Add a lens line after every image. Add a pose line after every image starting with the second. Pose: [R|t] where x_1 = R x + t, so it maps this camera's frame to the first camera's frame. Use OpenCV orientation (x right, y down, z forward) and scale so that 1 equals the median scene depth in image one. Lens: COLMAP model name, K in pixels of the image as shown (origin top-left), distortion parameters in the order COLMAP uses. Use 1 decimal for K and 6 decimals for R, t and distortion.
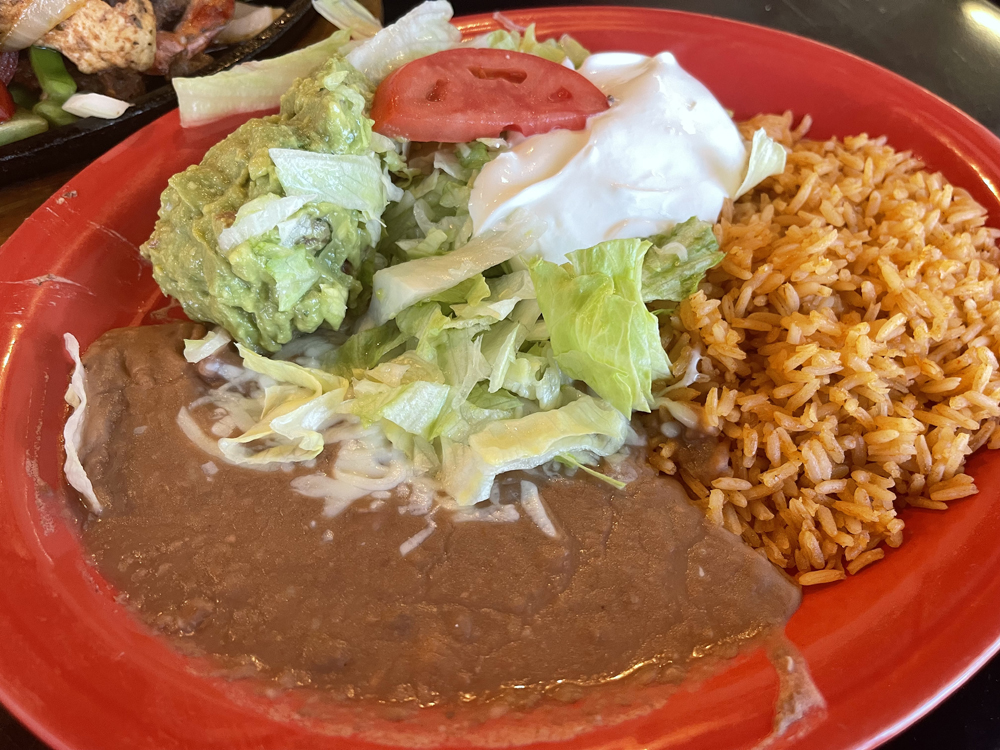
lens RADIAL K [[802.2, 0, 500.0], [0, 802.2, 375.0], [0, 0, 1]] dist [0.061830, -0.135780]
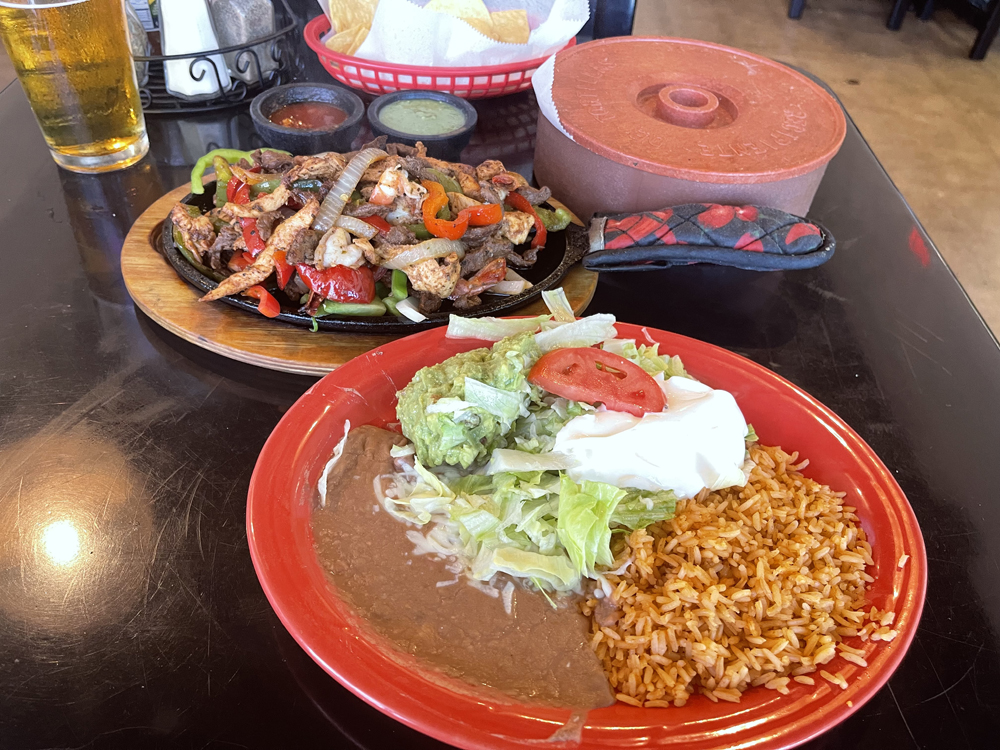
lens RADIAL K [[802.2, 0, 500.0], [0, 802.2, 375.0], [0, 0, 1]] dist [0.061830, -0.135780]
pose [[0.879628, 0.354541, -0.317105, 0.413635], [-0.405205, 0.907684, -0.109171, -0.088871], [0.249126, 0.224522, 0.942086, -0.856994]]
